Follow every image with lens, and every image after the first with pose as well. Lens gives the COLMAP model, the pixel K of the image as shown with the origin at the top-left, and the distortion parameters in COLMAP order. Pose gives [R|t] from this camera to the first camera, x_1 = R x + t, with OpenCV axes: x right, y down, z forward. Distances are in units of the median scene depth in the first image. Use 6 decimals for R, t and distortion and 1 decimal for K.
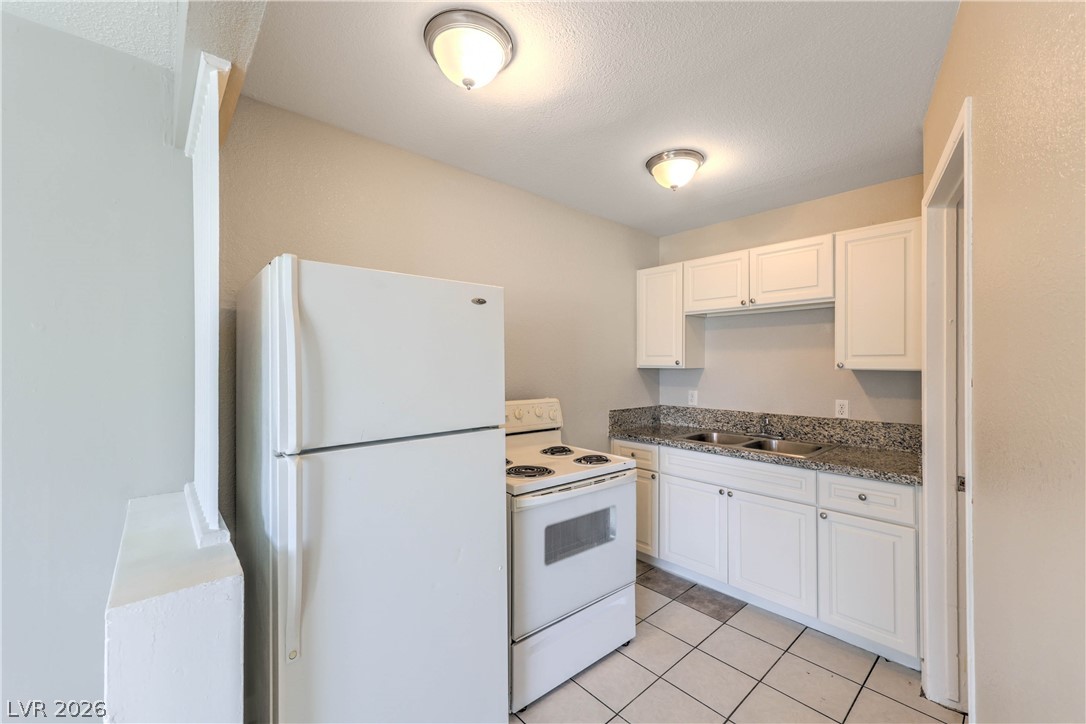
lens RADIAL K [[437.1, 0, 542.1], [0, 437.1, 361.3], [0, 0, 1]] dist [-0.000829, 0.000061]
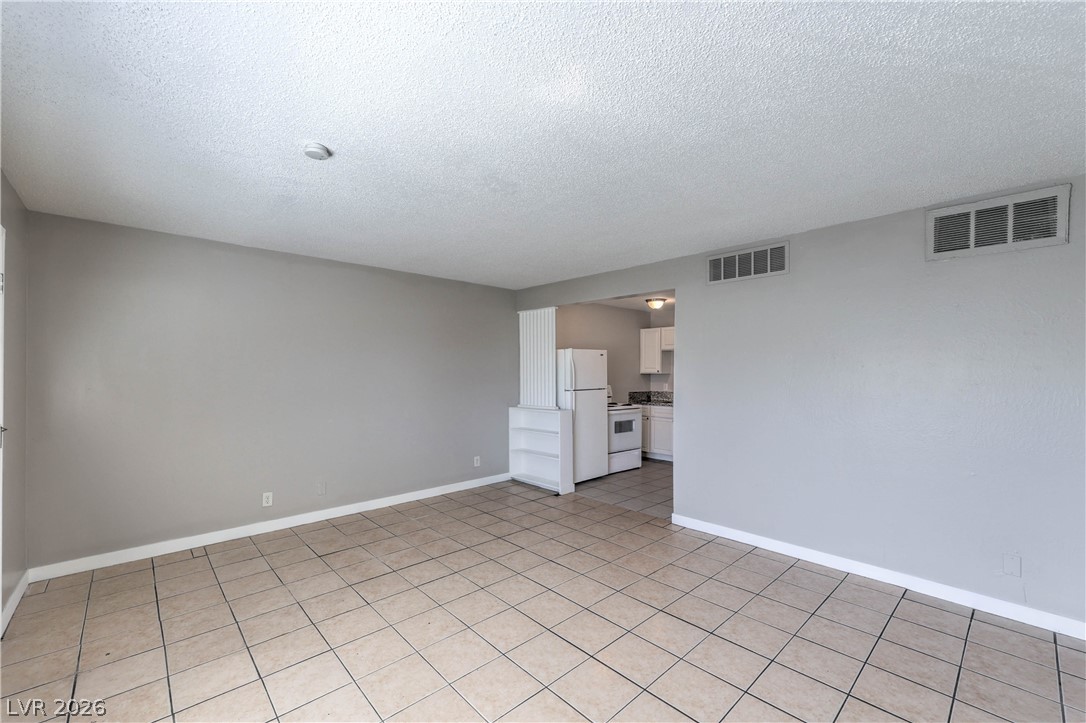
lens RADIAL K [[437.1, 0, 544.3], [0, 437.1, 370.3], [0, 0, 1]] dist [-0.000829, 0.000061]
pose [[0.999789, 0.003993, 0.020138, -0.341373], [-0.004039, 0.999989, 0.002230, -0.005199], [-0.020128, -0.002311, 0.999795, -1.309048]]
